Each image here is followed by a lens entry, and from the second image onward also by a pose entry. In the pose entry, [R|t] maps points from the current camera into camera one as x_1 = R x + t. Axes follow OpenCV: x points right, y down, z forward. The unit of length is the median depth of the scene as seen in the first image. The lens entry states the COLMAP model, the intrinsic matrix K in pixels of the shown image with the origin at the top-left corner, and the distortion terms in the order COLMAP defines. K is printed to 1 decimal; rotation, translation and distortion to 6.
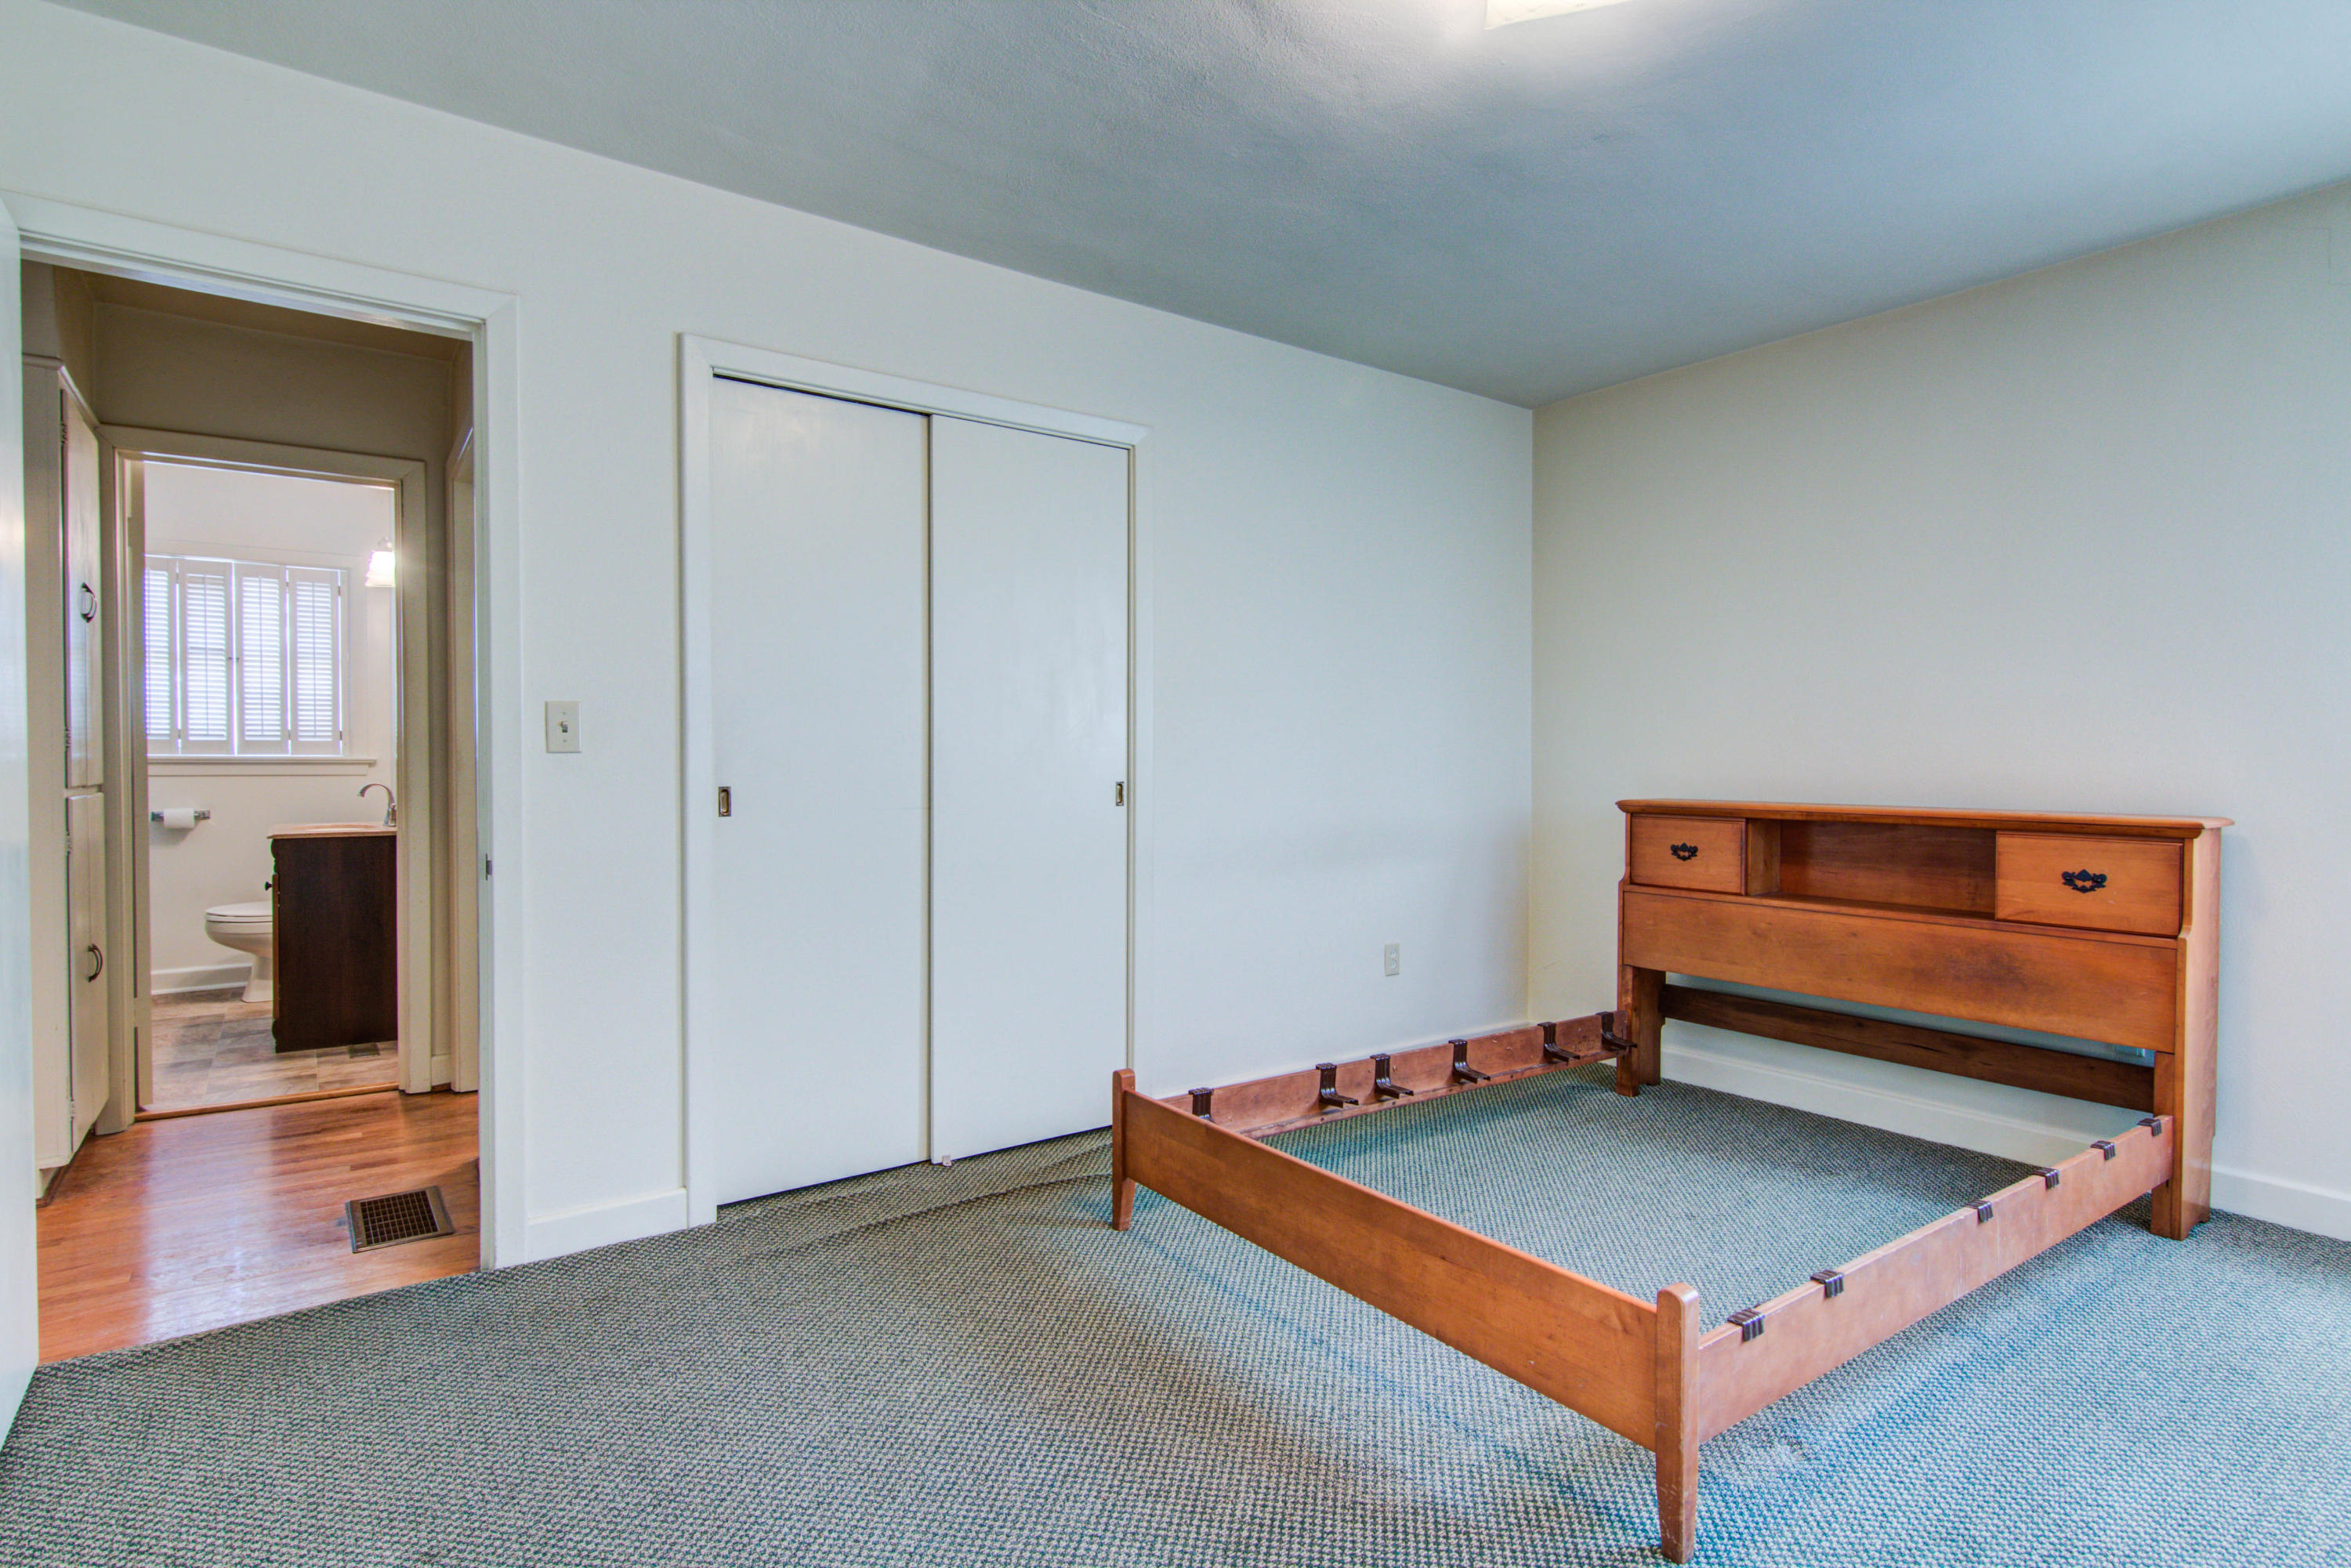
lens RADIAL K [[1181.0, 0, 1170.8], [0, 1181.0, 776.5], [0, 0, 1]] dist [-0.000450, -0.003879]
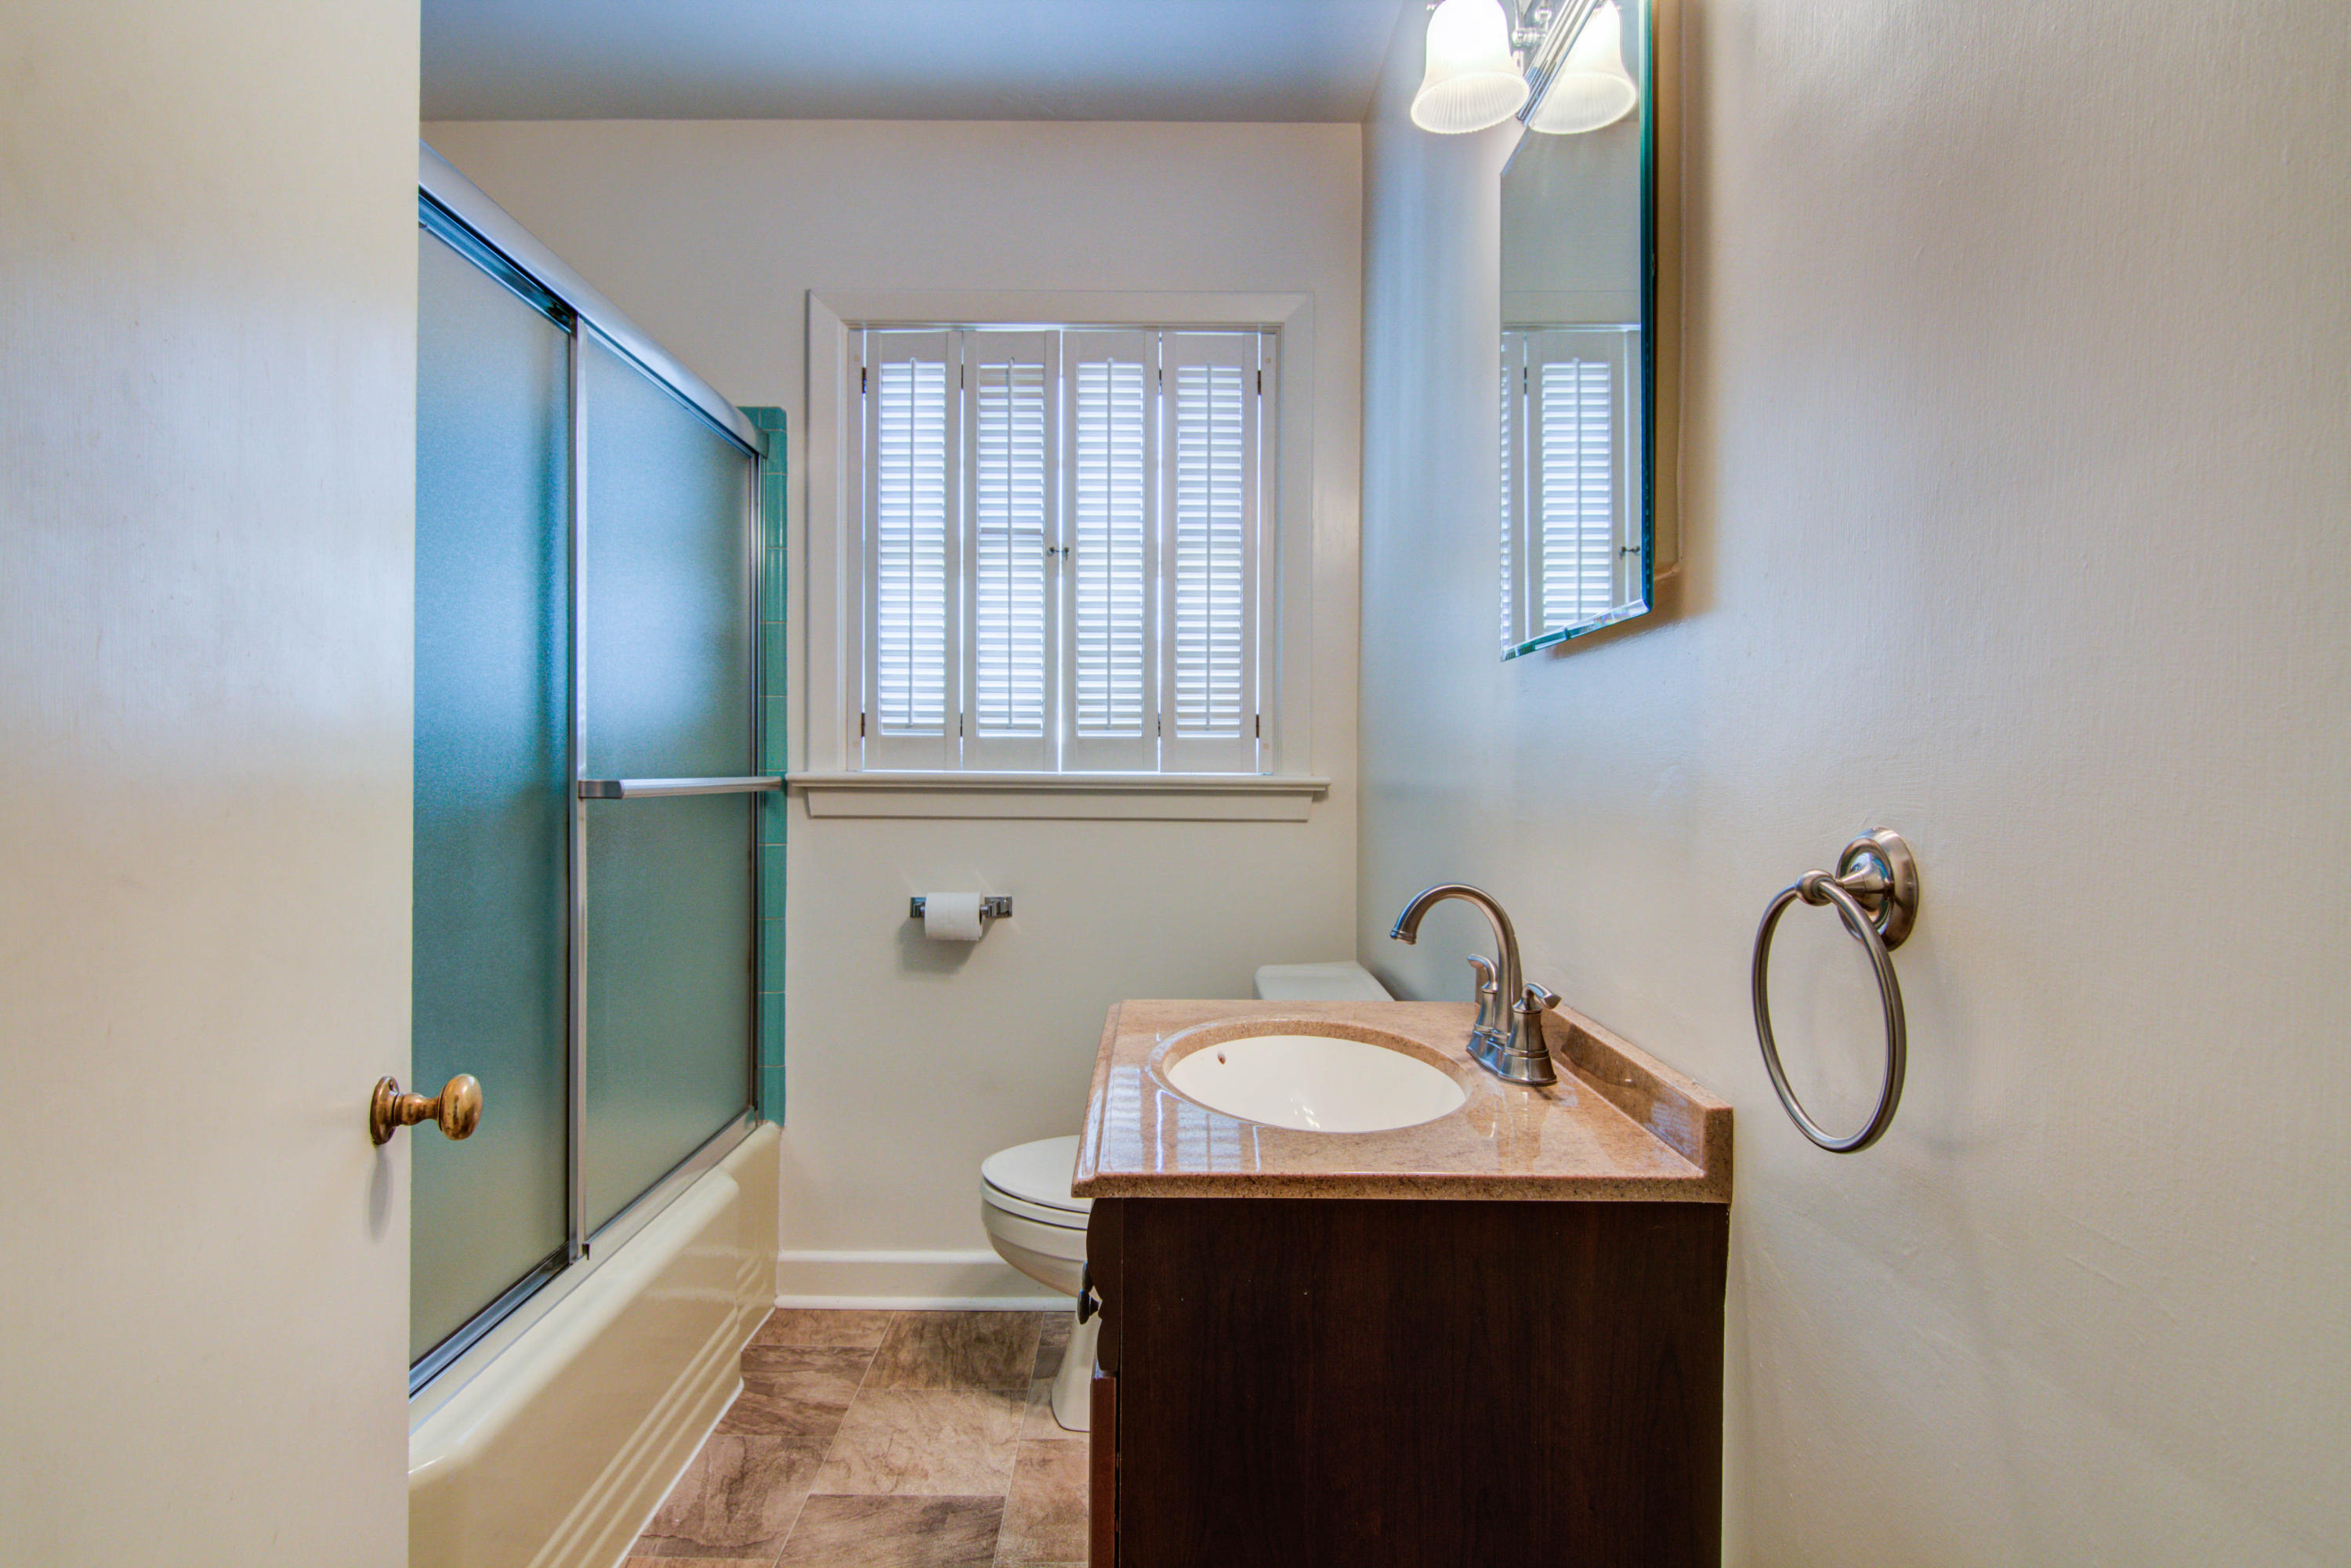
lens RADIAL K [[1181.0, 0, 1172.8], [0, 1181.0, 778.1], [0, 0, 1]] dist [-0.000450, -0.003879]
pose [[0.814764, 0.005640, -0.579766, -0.502465], [-0.014332, 0.999843, -0.010414, -0.011750], [0.579616, 0.016794, 0.814717, 0.664183]]
